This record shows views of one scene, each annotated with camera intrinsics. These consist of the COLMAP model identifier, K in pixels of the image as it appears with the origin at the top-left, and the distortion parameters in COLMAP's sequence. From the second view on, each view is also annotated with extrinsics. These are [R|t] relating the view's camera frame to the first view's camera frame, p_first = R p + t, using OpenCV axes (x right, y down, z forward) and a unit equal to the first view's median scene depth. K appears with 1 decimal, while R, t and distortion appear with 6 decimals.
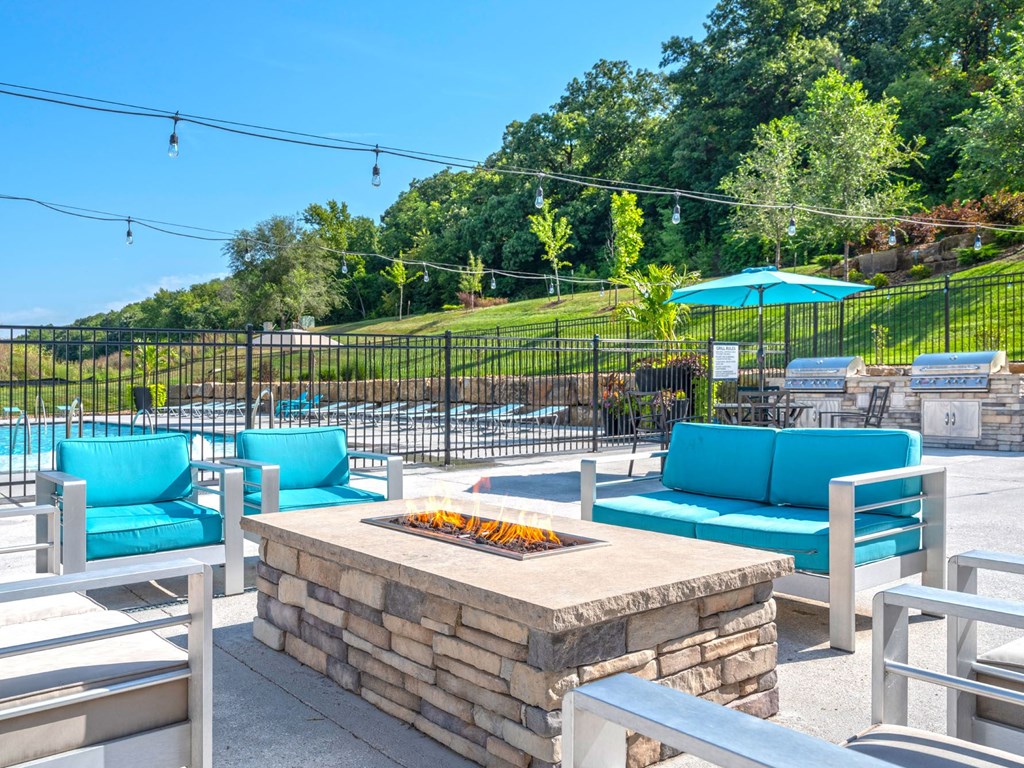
lens RADIAL K [[832.3, 0, 512.0], [0, 832.3, 384.0], [0, 0, 1]] dist [0.003527, 0.004174]
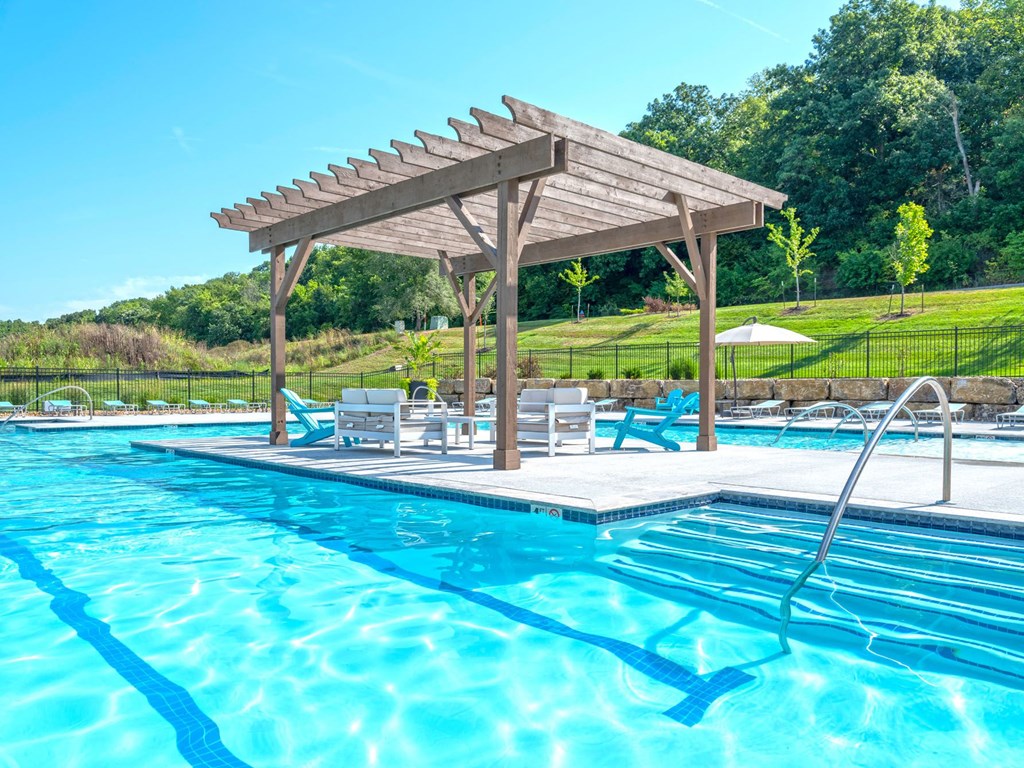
lens RADIAL K [[793.8, 0, 512.0], [0, 793.8, 384.0], [0, 0, 1]] dist [0.001146, -0.002987]
pose [[0.994970, 0.022695, 0.097573, -0.232794], [-0.021737, 0.999705, -0.010865, 0.008248], [-0.097791, 0.008689, 0.995169, 0.028767]]
